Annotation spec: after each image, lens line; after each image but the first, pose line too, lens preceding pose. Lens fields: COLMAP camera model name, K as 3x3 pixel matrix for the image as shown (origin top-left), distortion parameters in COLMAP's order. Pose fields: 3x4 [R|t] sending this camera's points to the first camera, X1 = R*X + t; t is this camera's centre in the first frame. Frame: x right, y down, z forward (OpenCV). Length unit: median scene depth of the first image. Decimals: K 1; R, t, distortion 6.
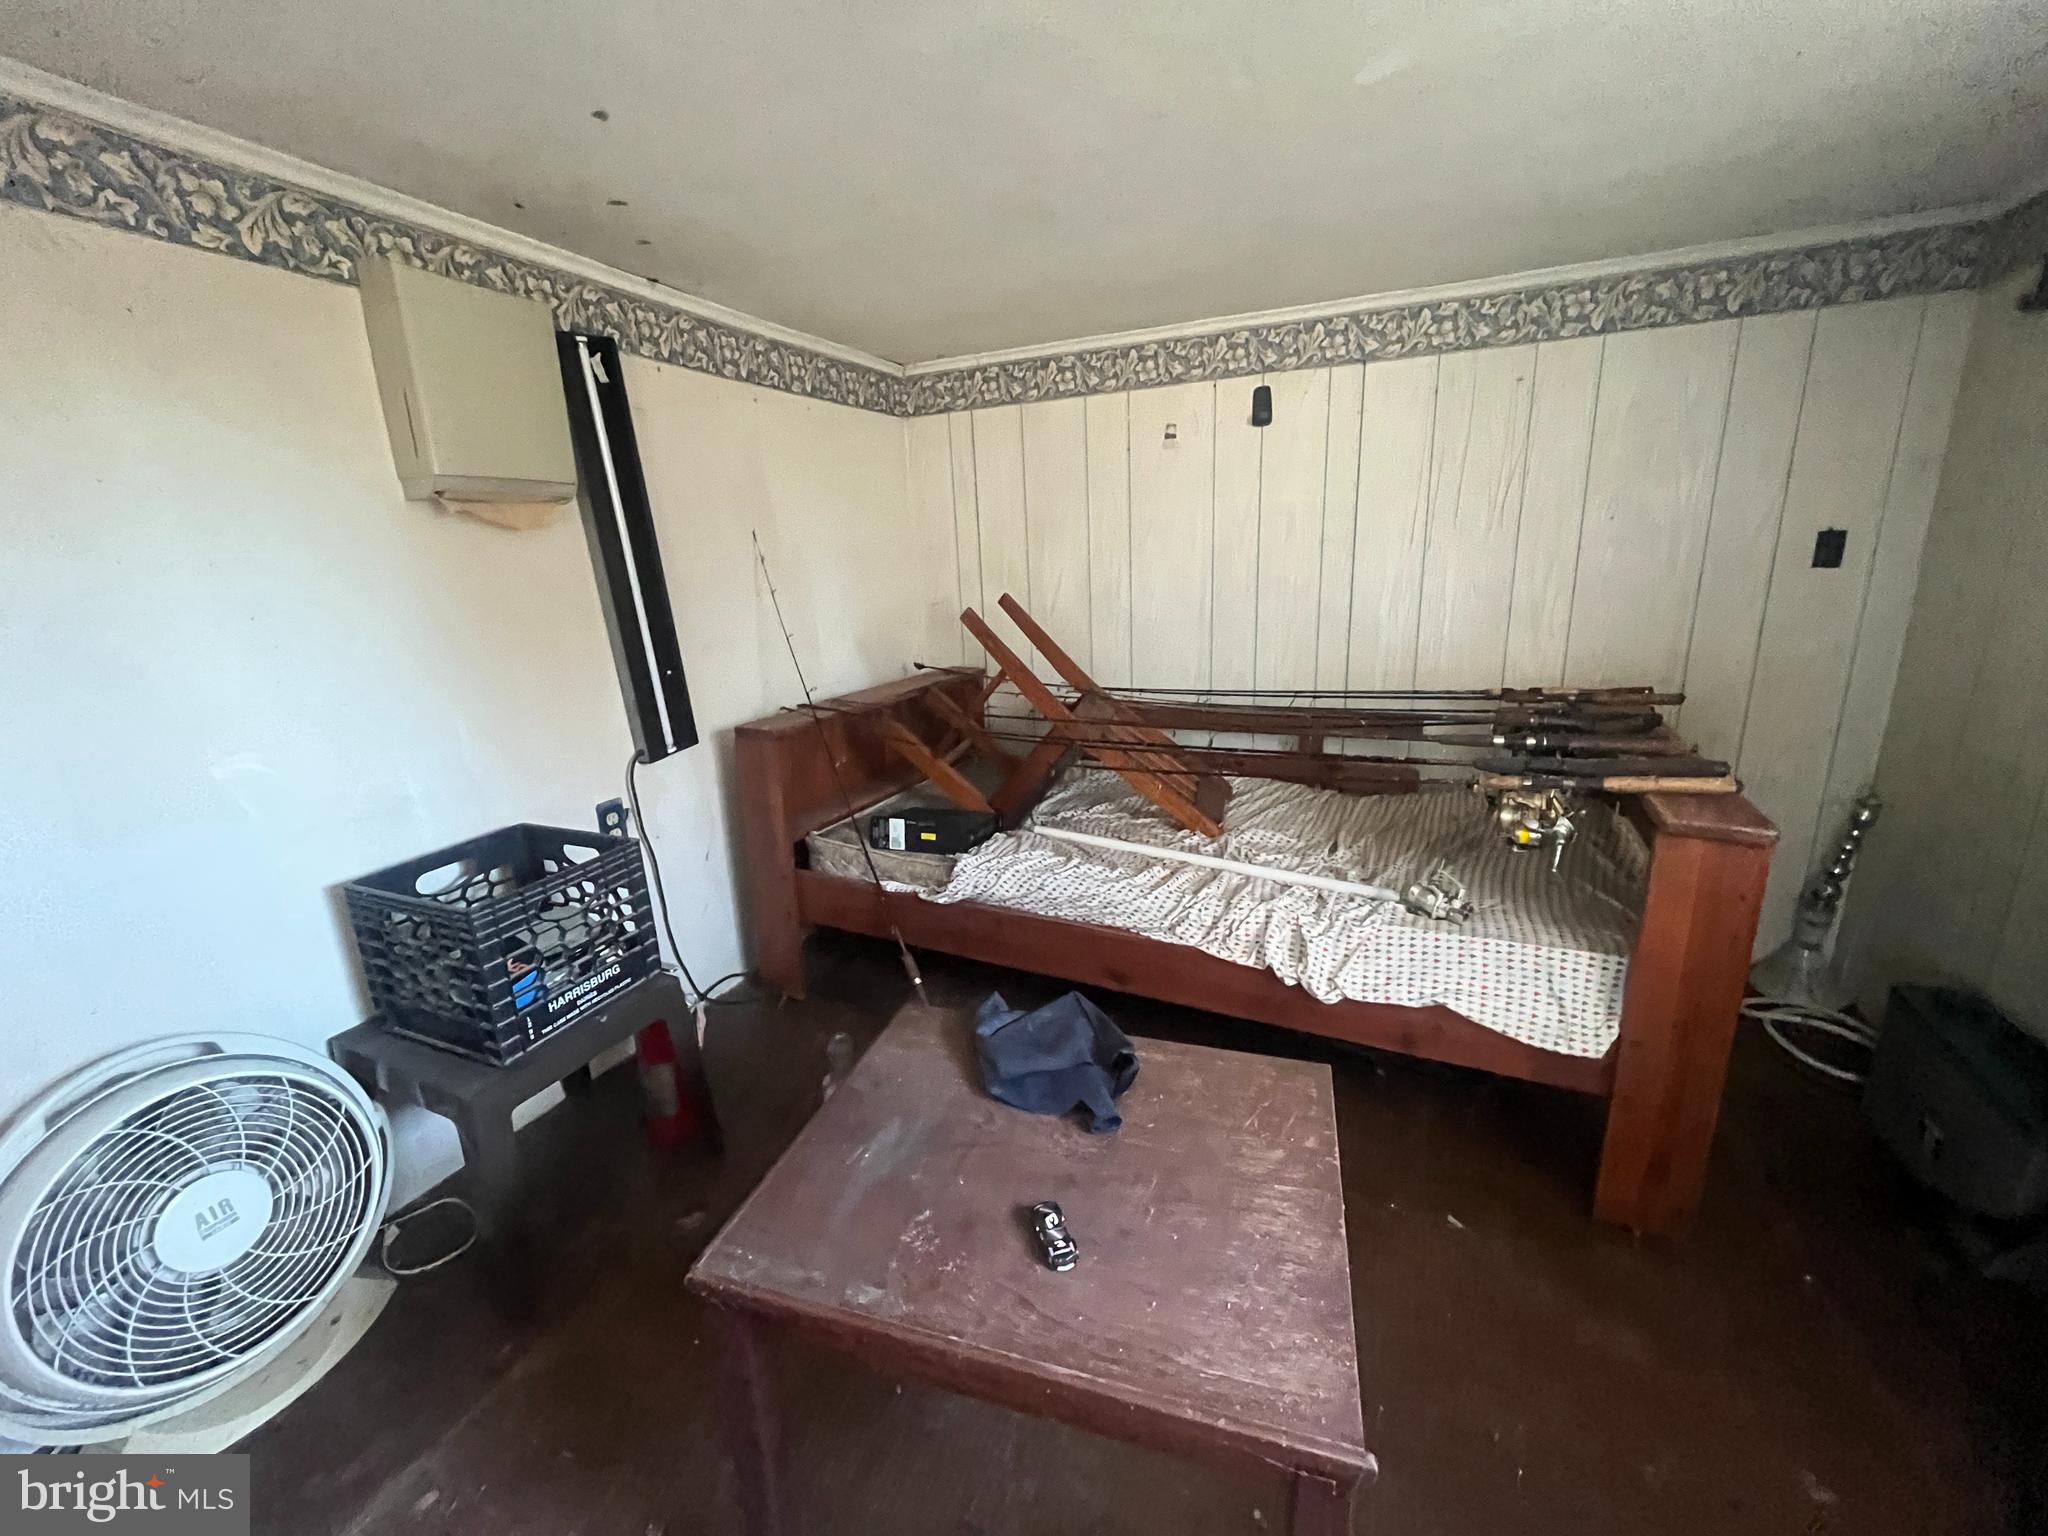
lens RADIAL K [[824.2, 0, 1016.6], [0, 824.2, 763.2], [0, 0, 1]] dist [0.001044, 0.000267]
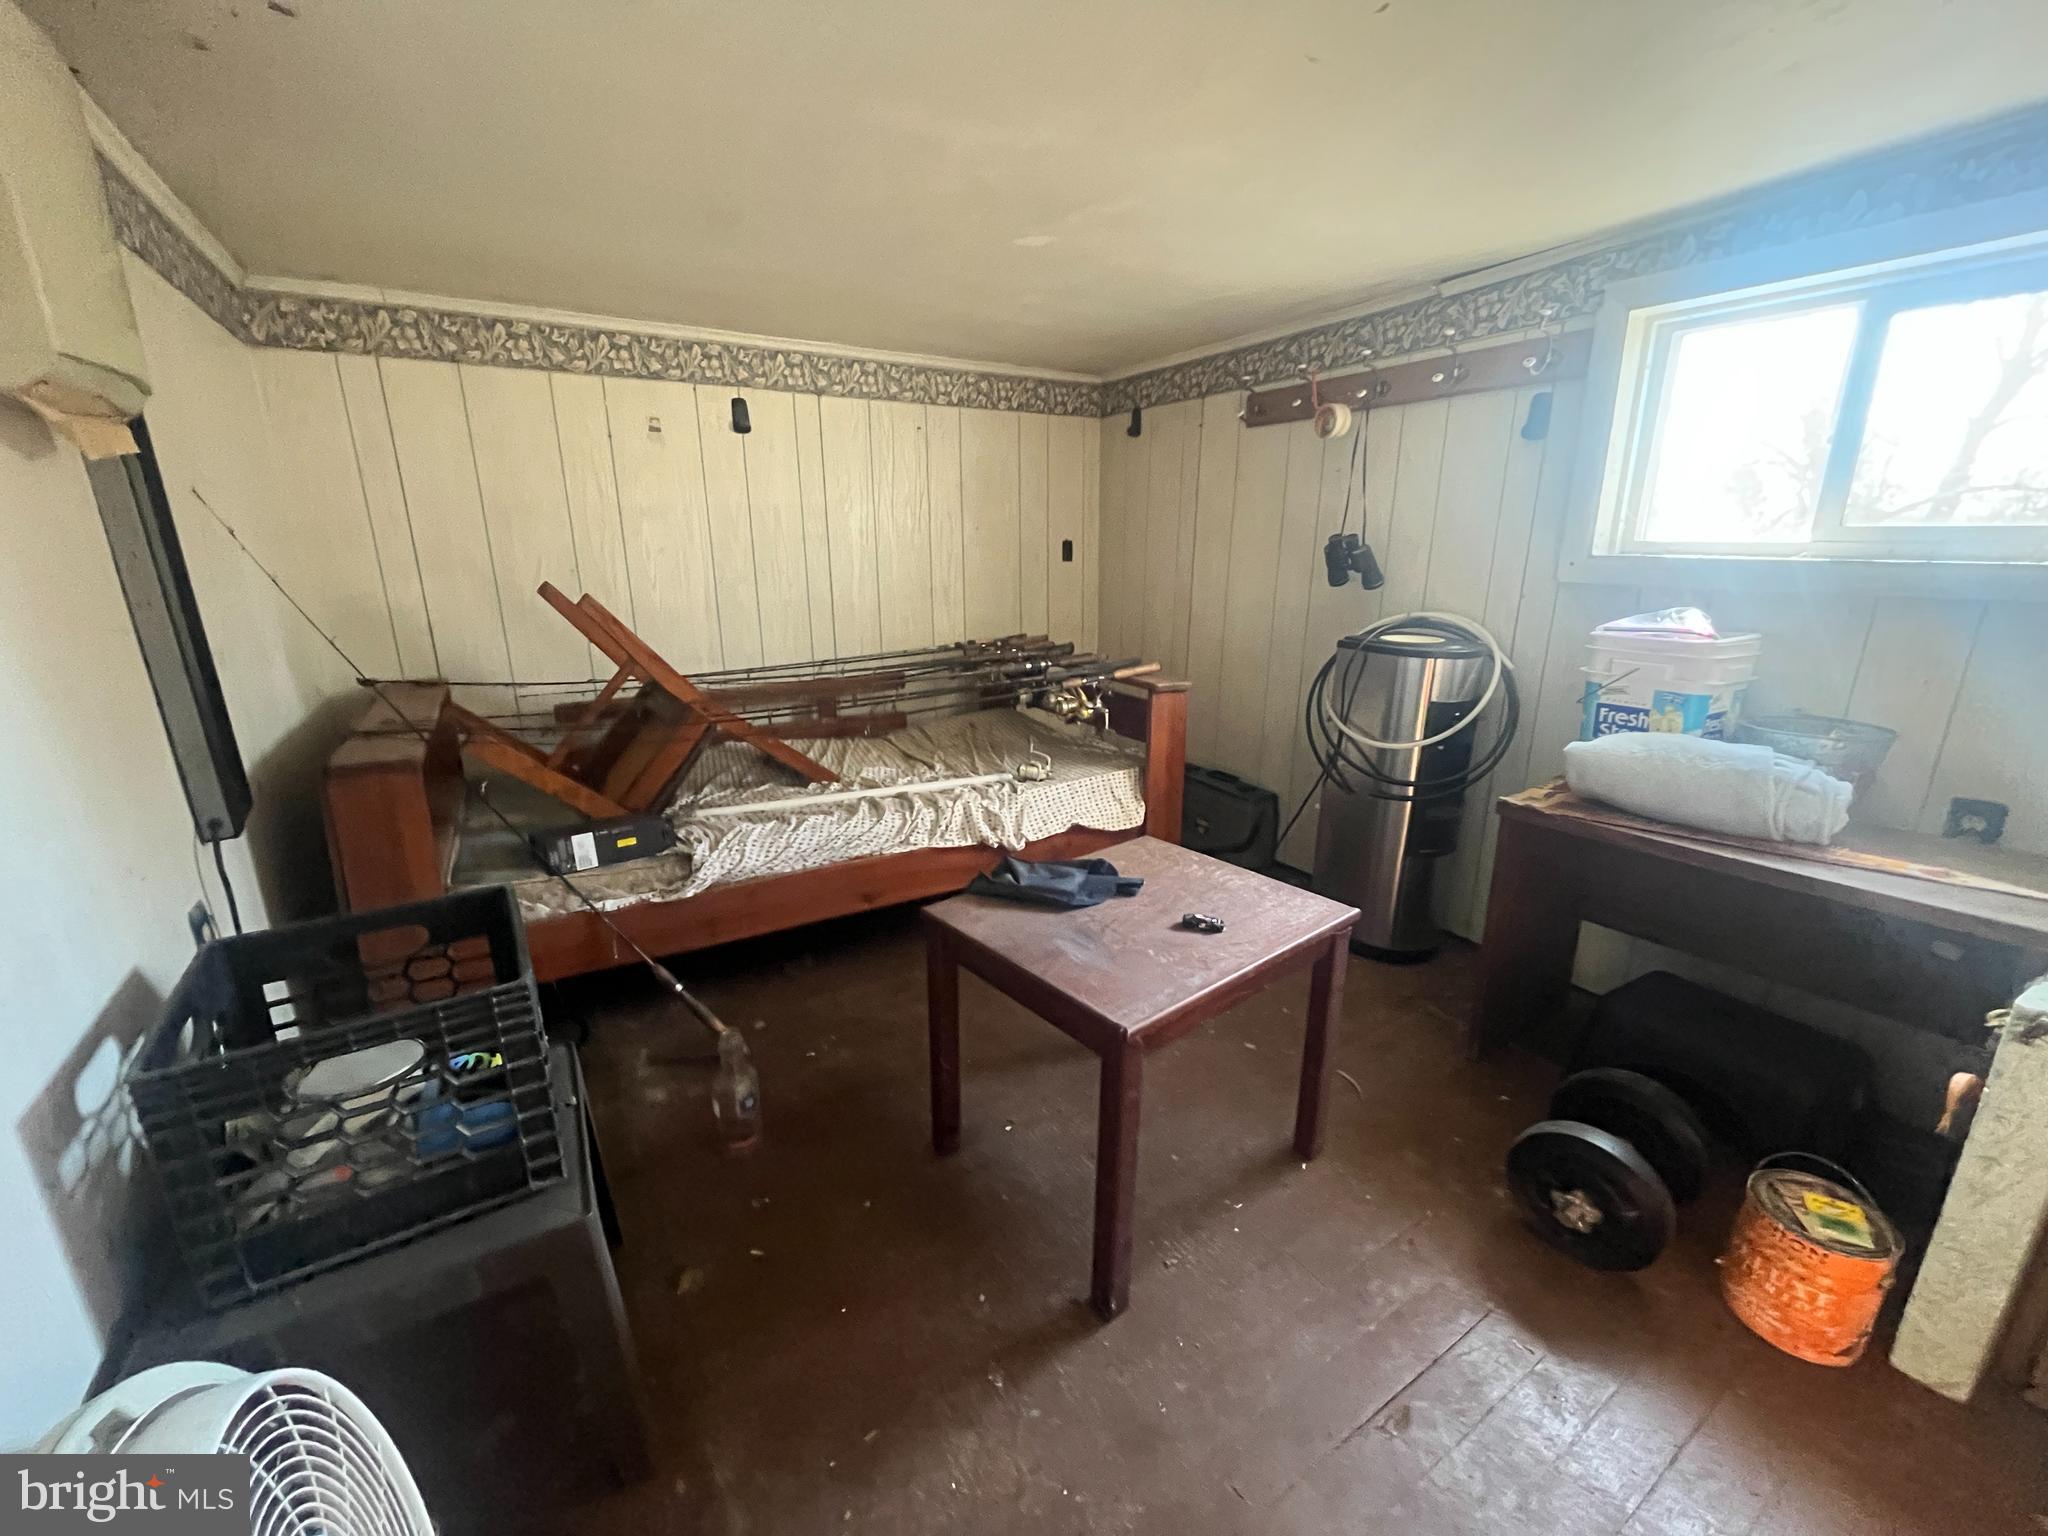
lens RADIAL K [[824.2, 0, 1010.8], [0, 824.2, 766.5], [0, 0, 1]] dist [0.001044, 0.000267]
pose [[0.549082, -0.189286, 0.814051, -0.591139], [0.196544, 0.975944, 0.094360, 0.003920], [-0.812329, 0.108185, 0.573077, 0.117675]]
